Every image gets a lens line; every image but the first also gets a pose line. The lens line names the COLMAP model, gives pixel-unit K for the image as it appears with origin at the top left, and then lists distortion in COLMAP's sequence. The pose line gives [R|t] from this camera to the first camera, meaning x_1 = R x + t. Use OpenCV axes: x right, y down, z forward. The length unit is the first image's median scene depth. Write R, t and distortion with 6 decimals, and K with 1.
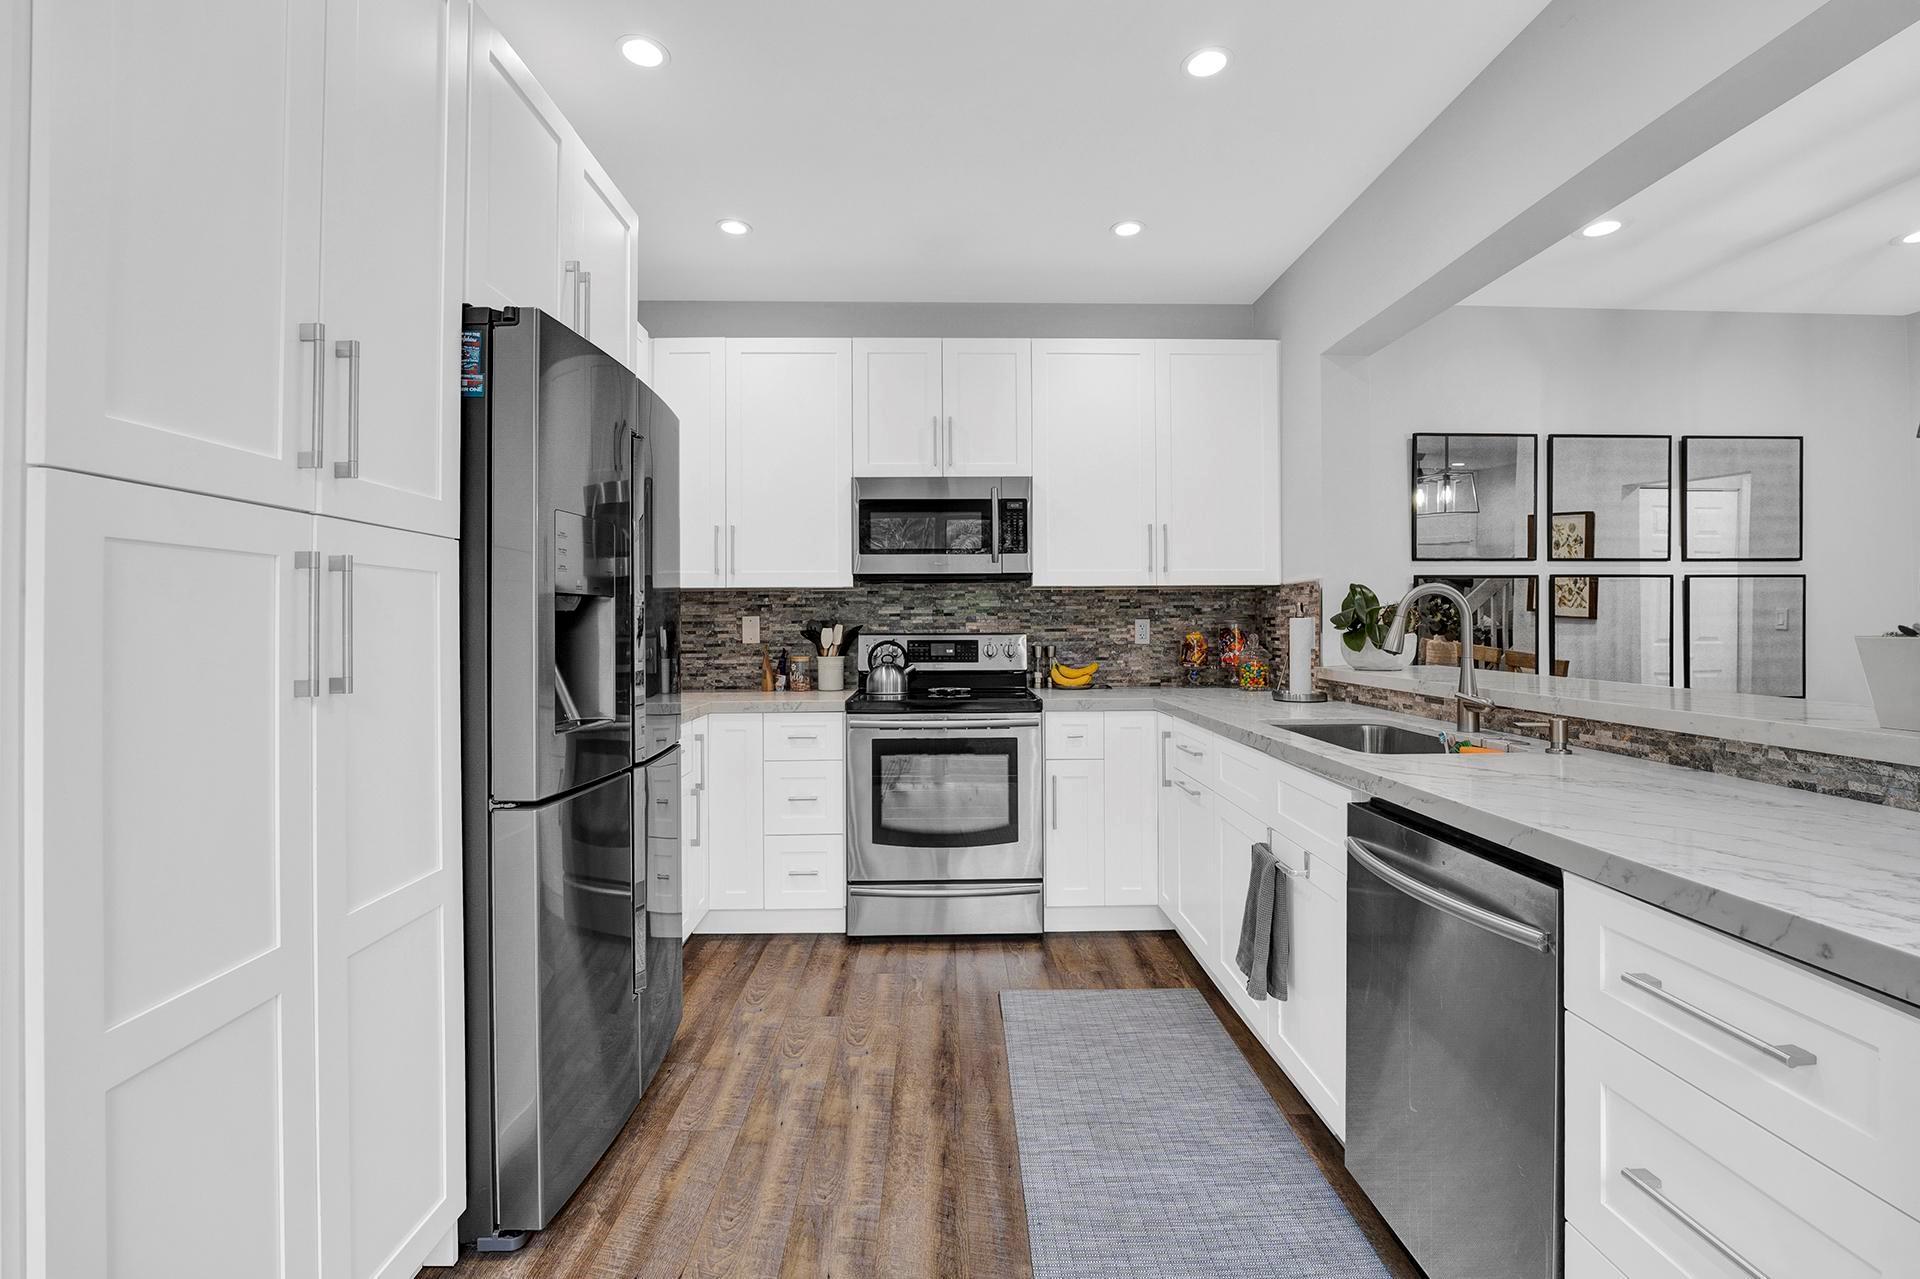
lens RADIAL K [[849.6, 0, 961.3], [0, 849.6, 613.6], [0, 0, 1]] dist [-0.020490, 0.000189]
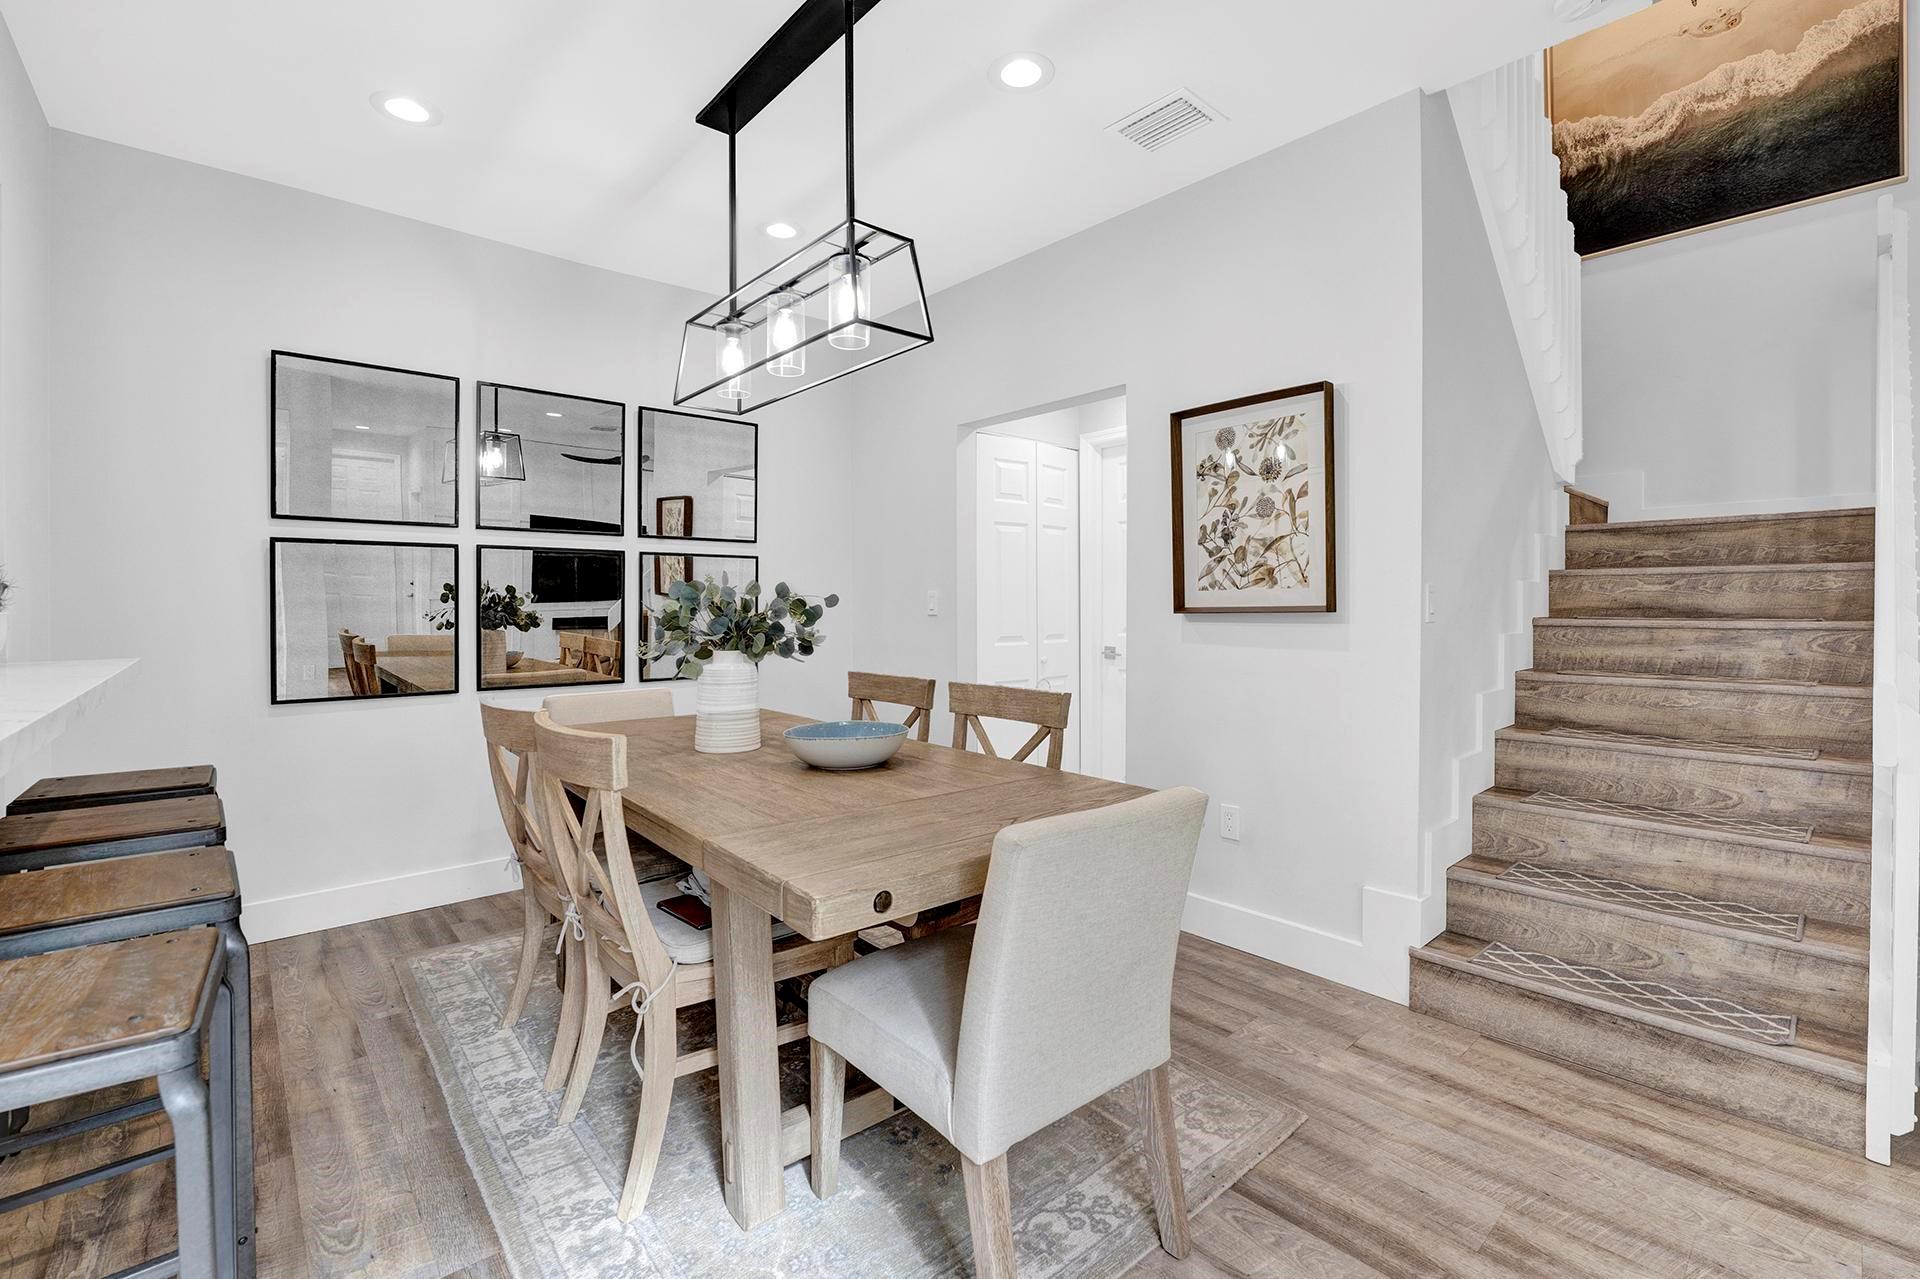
lens RADIAL K [[836.0, 0, 958.7], [0, 836.0, 614.3], [0, 0, 1]] dist [-0.016071, 0.000981]
pose [[0.760213, -0.003883, 0.649662, 0.593107], [-0.008590, 0.999835, 0.016027, 0.007591], [-0.649617, -0.017764, 0.760054, 0.043202]]
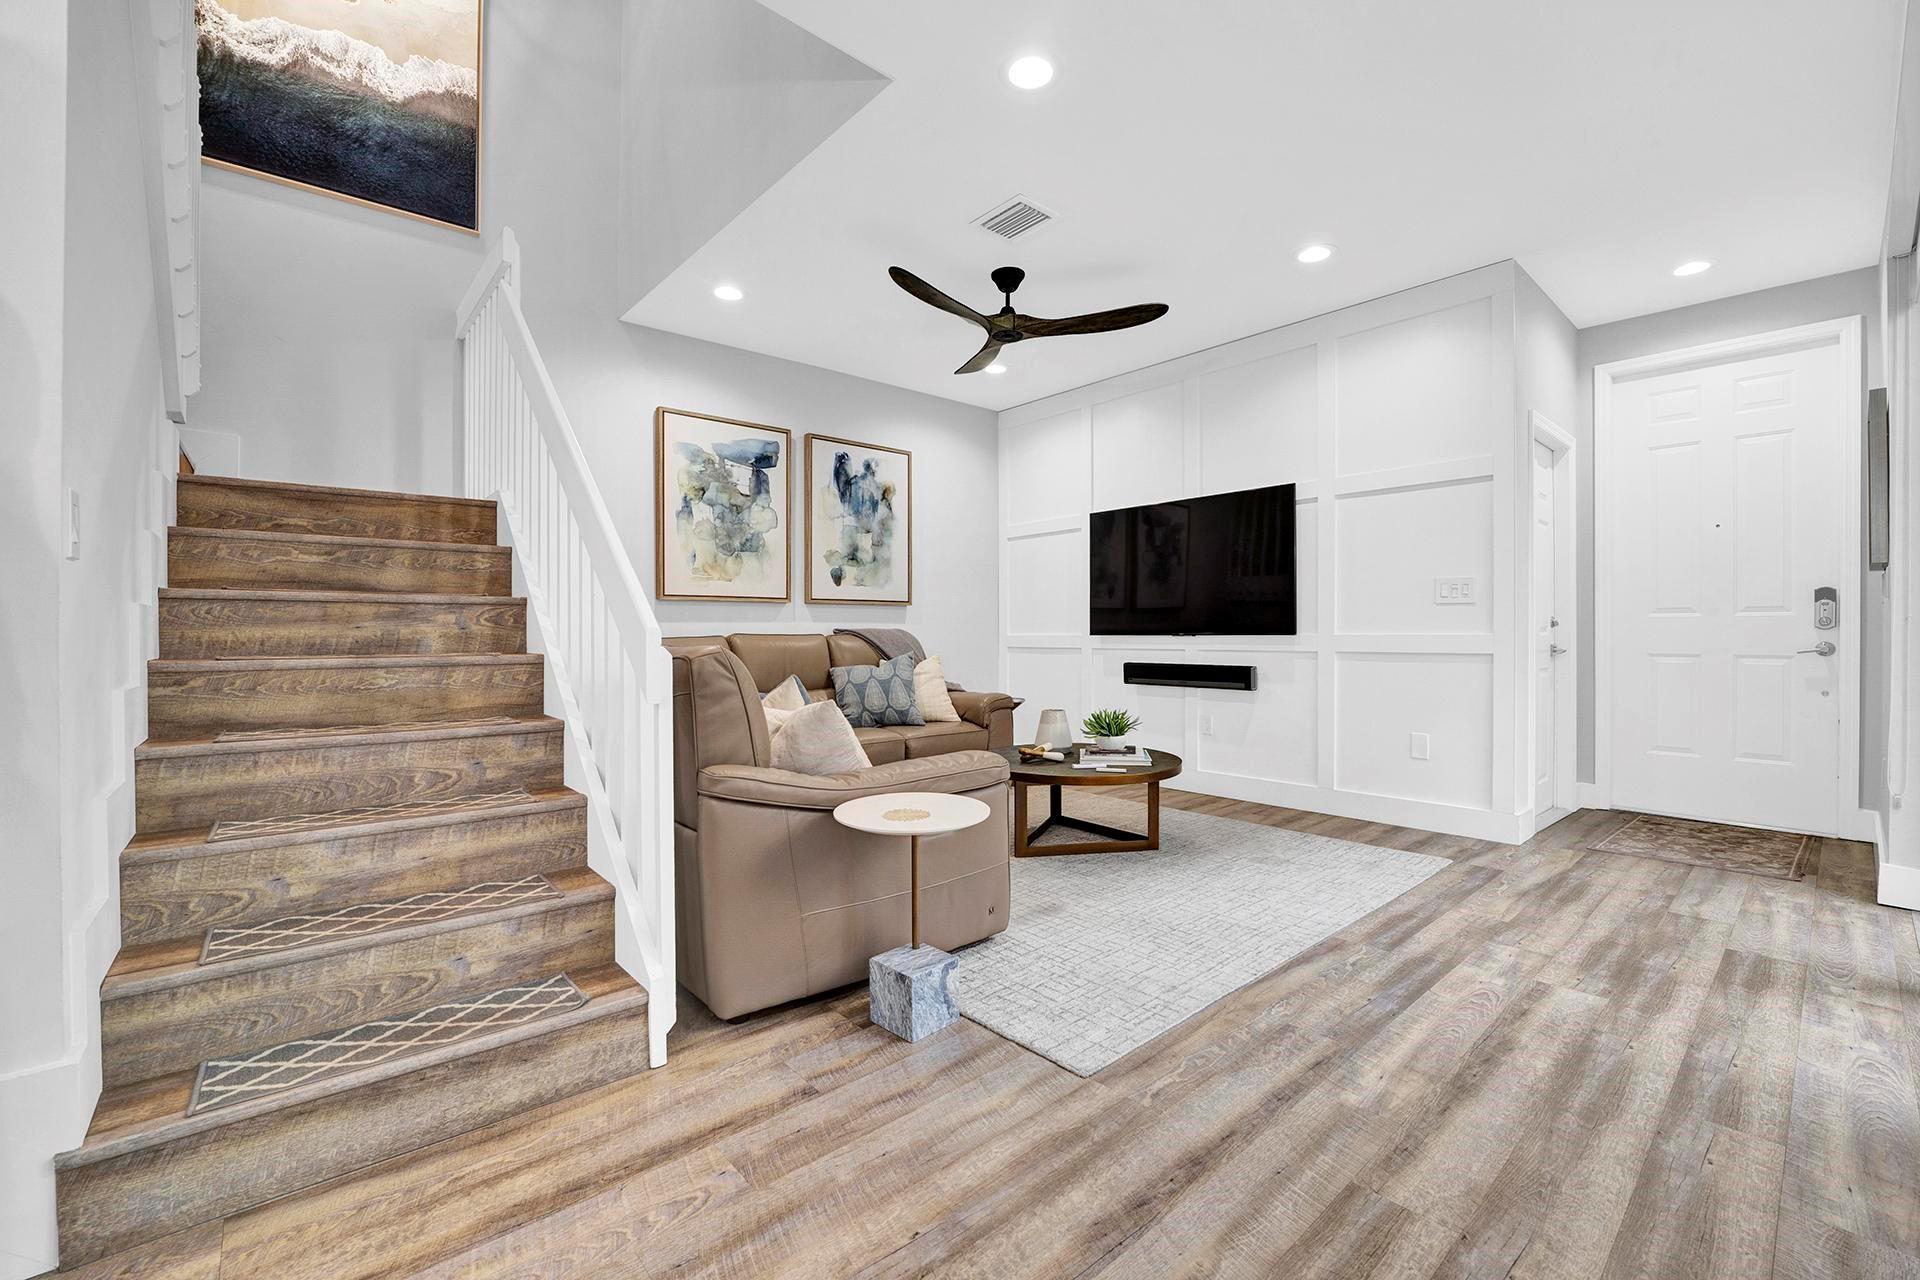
lens RADIAL K [[795.4, 0, 967.4], [0, 795.4, 641.1], [0, 0, 1]] dist [-0.035079, 0.005461]
pose [[-0.643384, 0.000015, 0.765544, 0.802218], [-0.004090, 0.999986, -0.003456, 0.060653], [-0.765533, -0.005354, -0.643375, 0.225512]]
